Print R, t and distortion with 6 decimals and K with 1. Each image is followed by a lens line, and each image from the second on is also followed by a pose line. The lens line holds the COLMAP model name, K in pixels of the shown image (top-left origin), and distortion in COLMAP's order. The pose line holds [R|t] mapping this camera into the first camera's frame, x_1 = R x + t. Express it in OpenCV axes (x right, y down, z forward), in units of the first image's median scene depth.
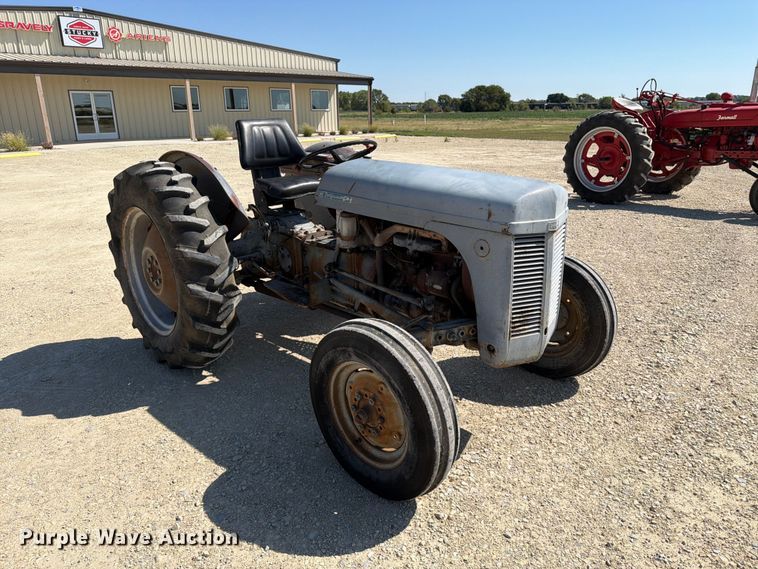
lens RADIAL K [[538.8, 0, 382.6], [0, 538.8, 282.2], [0, 0, 1]] dist [0.048867, -0.063170]
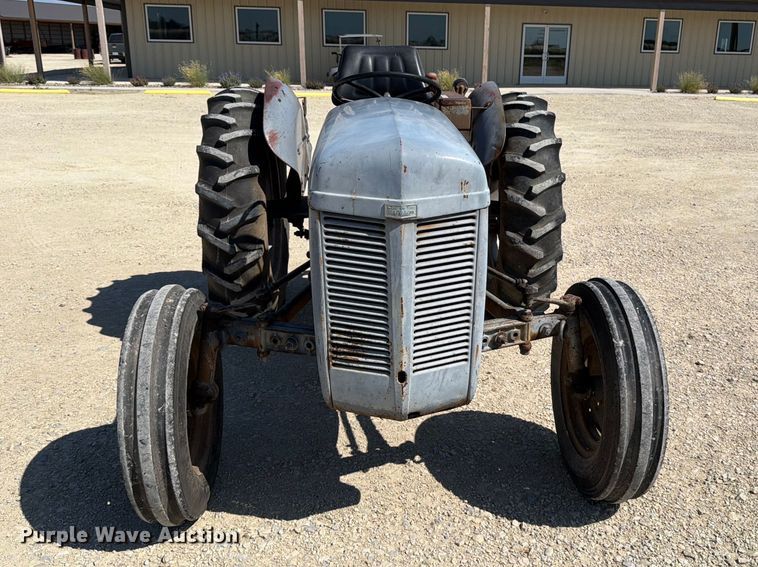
lens RADIAL K [[732.3, 0, 411.4], [0, 732.3, 275.9], [0, 0, 1]] dist [0.026494, 0.000000]
pose [[0.760643, 0.215118, -0.612492, 0.074134], [-0.222933, 0.972680, 0.064767, -0.007610], [0.609692, 0.087280, 0.787819, 0.029505]]
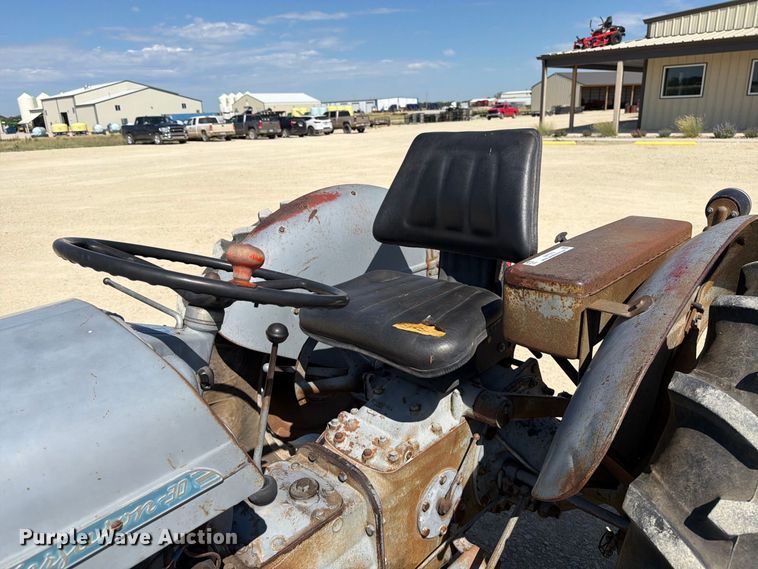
lens RADIAL K [[538.8, 0, 370.2], [0, 538.8, 275.3], [0, 0, 1]] dist [0.048867, -0.063170]
pose [[0.011728, 0.302581, -0.953052, 0.023894], [-0.271014, 0.918404, 0.288246, -0.041227], [0.962504, 0.254910, 0.092775, 0.126706]]
